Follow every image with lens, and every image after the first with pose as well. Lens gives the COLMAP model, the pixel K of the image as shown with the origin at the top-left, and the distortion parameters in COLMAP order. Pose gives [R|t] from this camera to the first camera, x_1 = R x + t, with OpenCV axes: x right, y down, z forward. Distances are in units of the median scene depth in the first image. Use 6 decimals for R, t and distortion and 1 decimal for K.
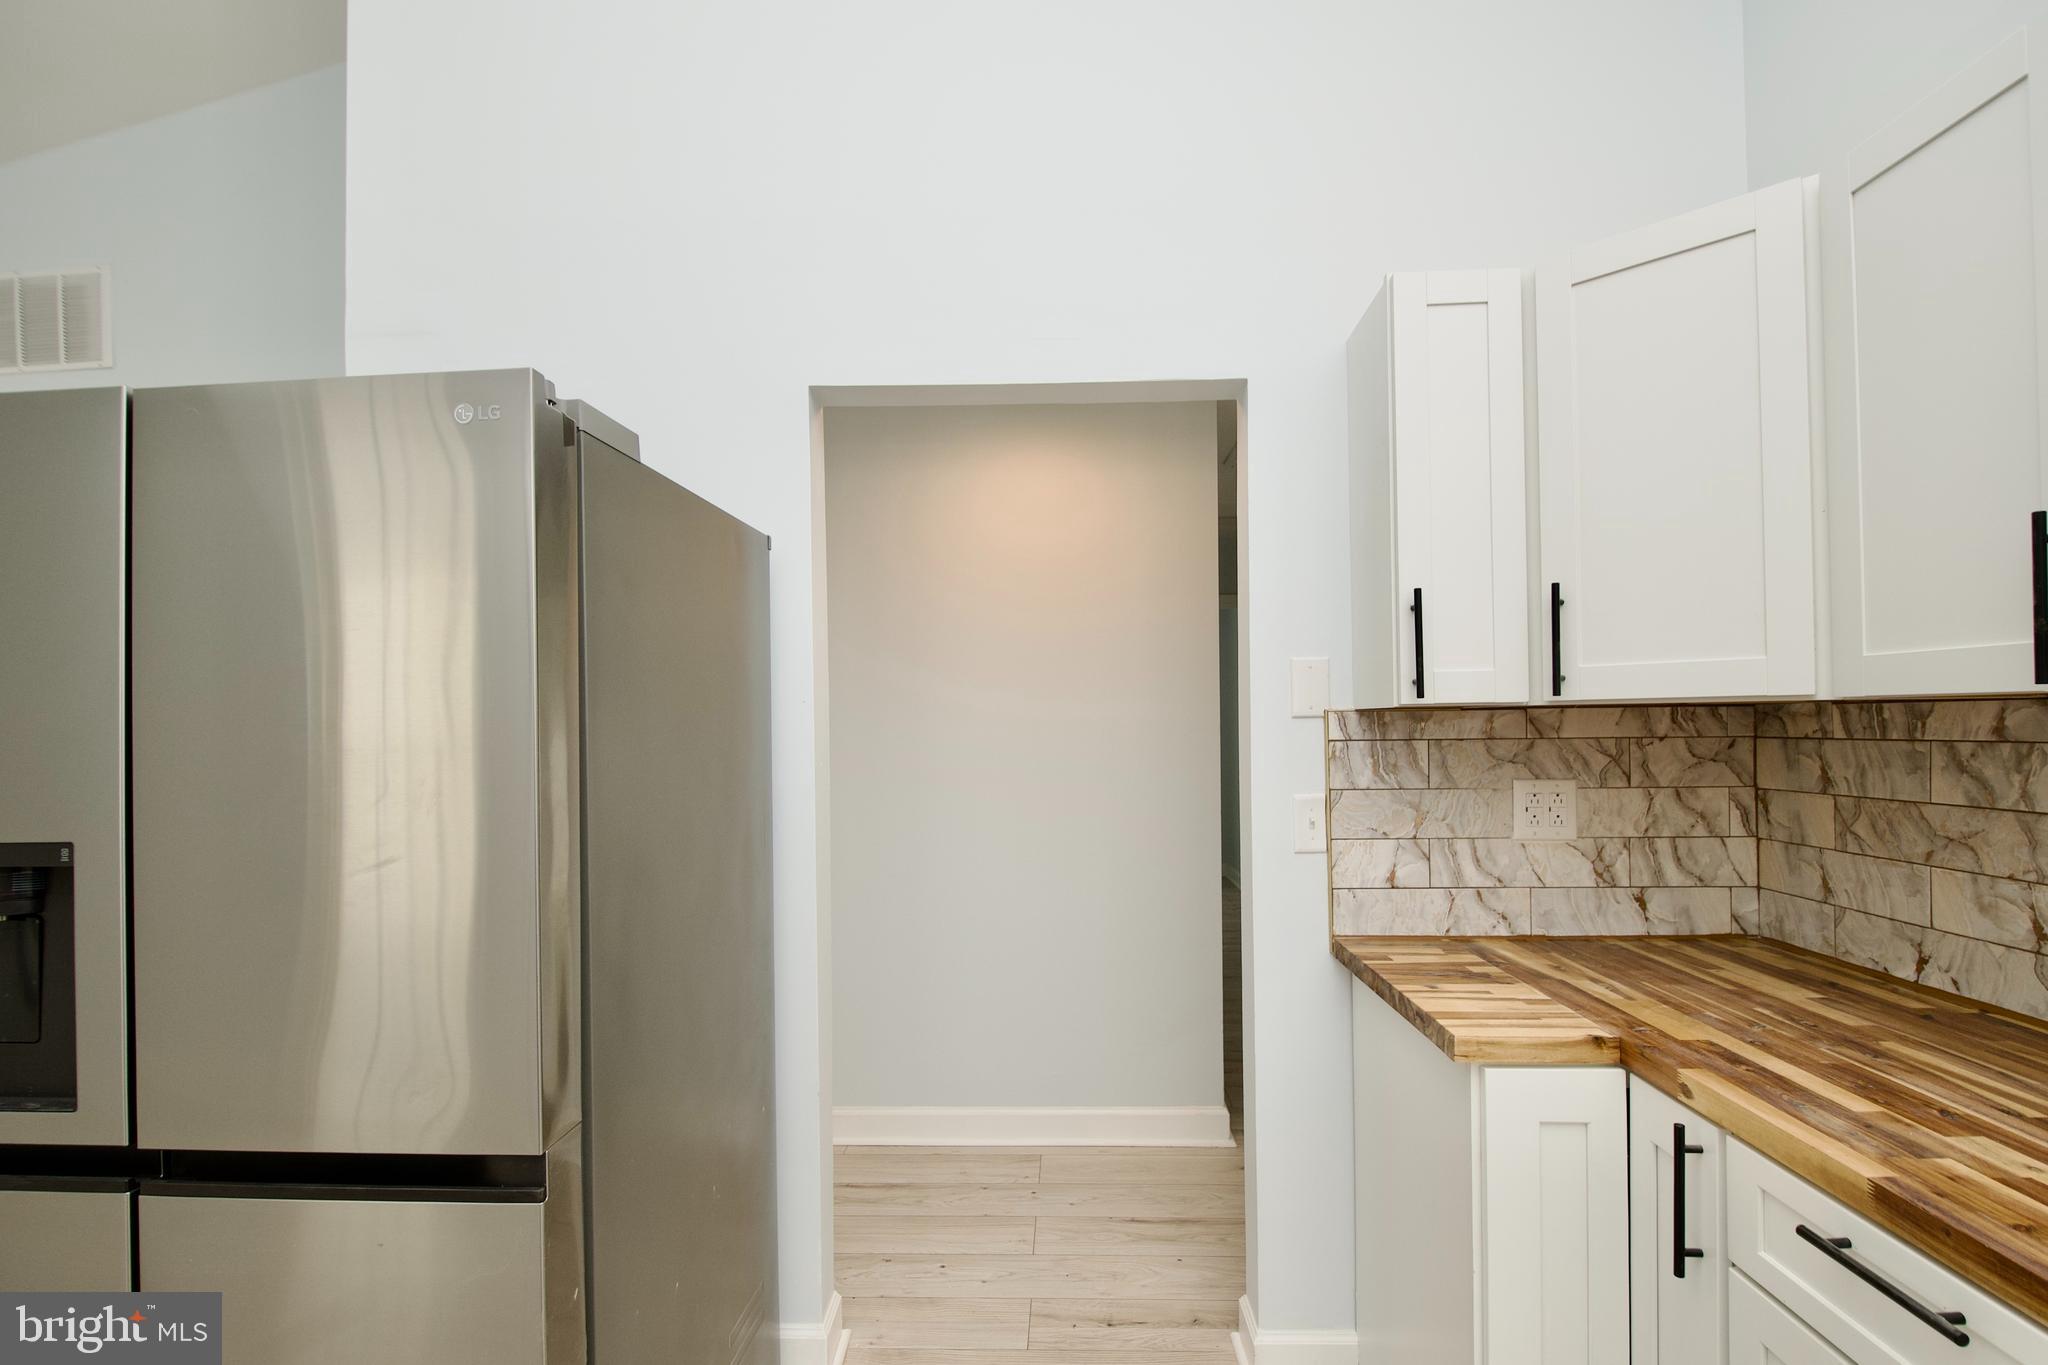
lens RADIAL K [[977.7, 0, 1040.2], [0, 977.7, 714.2], [0, 0, 1]] dist [0.008740, -0.013918]
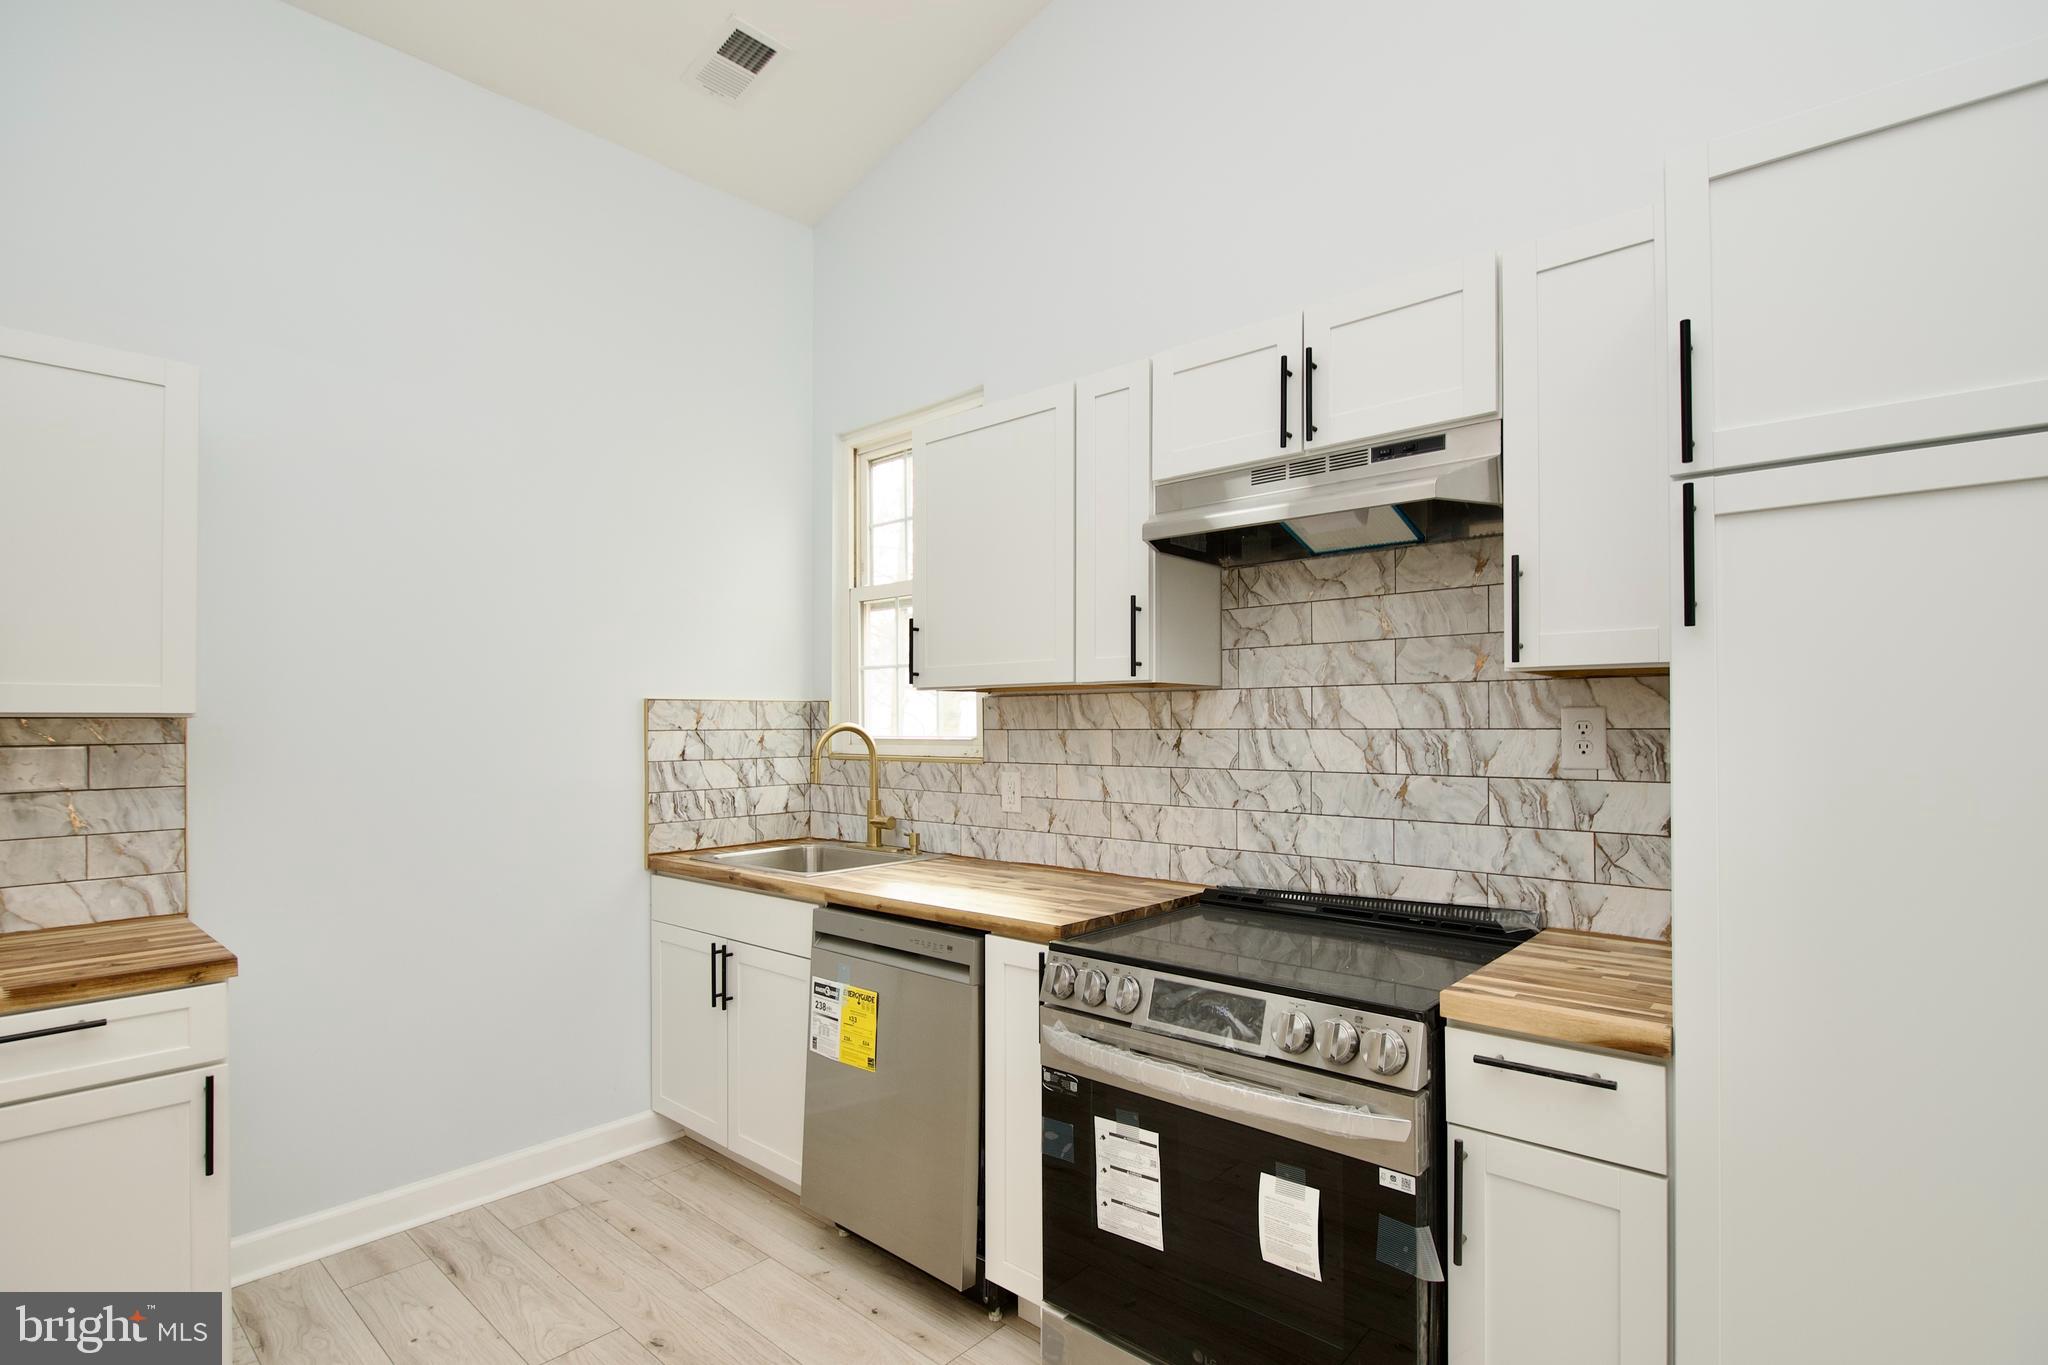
lens RADIAL K [[977.7, 0, 1040.2], [0, 977.7, 714.2], [0, 0, 1]] dist [0.008740, -0.013918]
pose [[-0.766680, 0.020659, 0.641697, -0.818261], [0.008900, 0.999728, -0.021553, 0.015650], [-0.641968, -0.010813, -0.766655, 0.543805]]
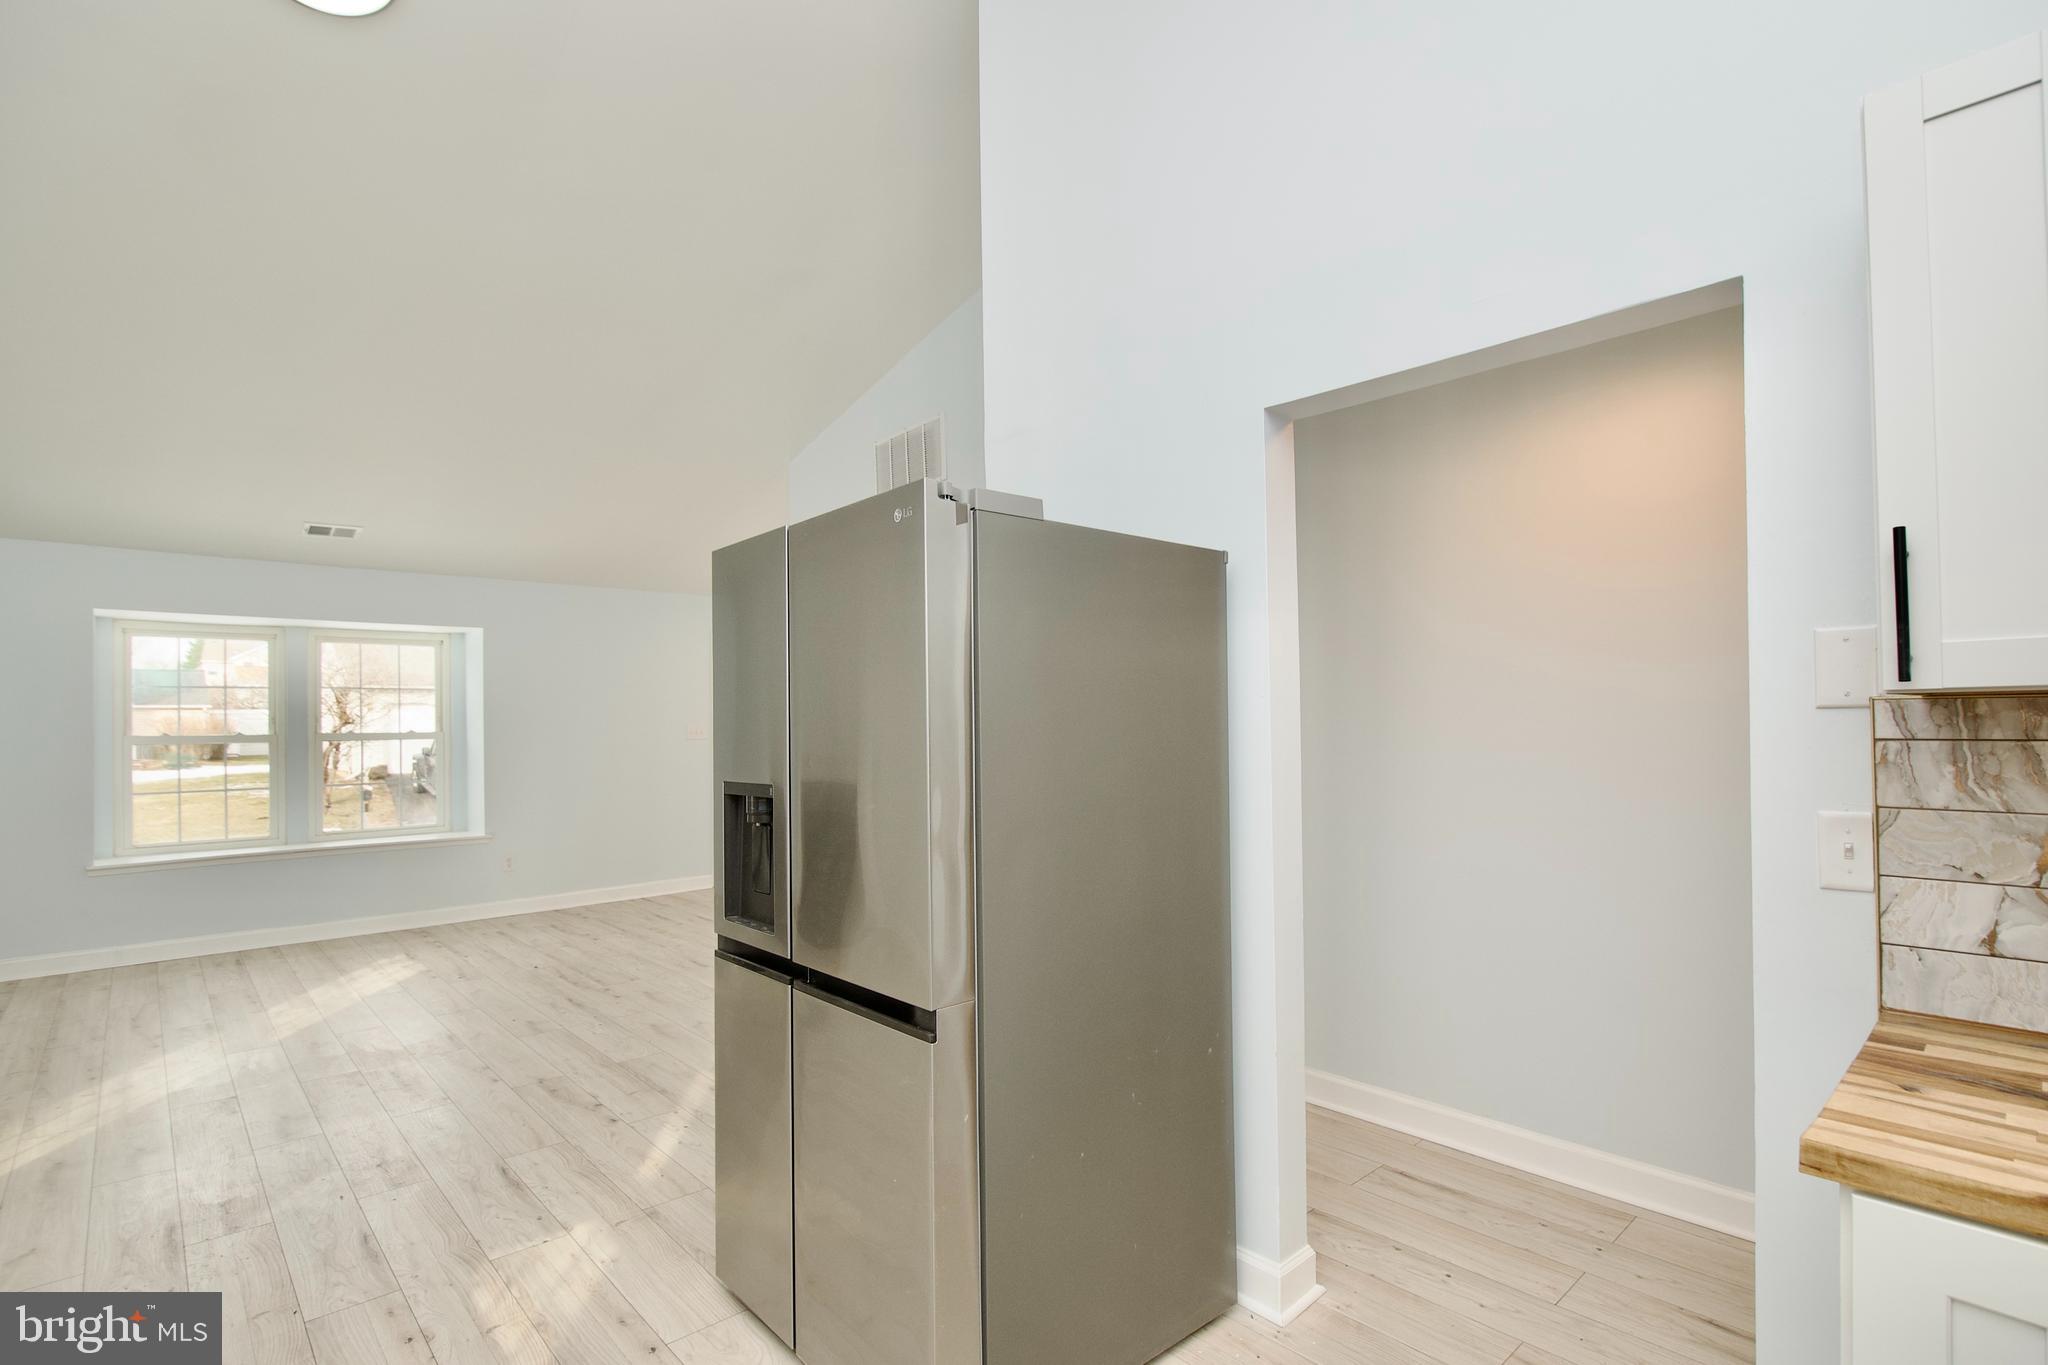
lens RADIAL K [[977.7, 0, 1040.2], [0, 977.7, 714.2], [0, 0, 1]] dist [0.008740, -0.013918]
pose [[0.703588, -0.002198, -0.710604, 0.377585], [0.011125, 0.999907, 0.007922, -0.004470], [0.710521, -0.013479, 0.703547, 0.048297]]
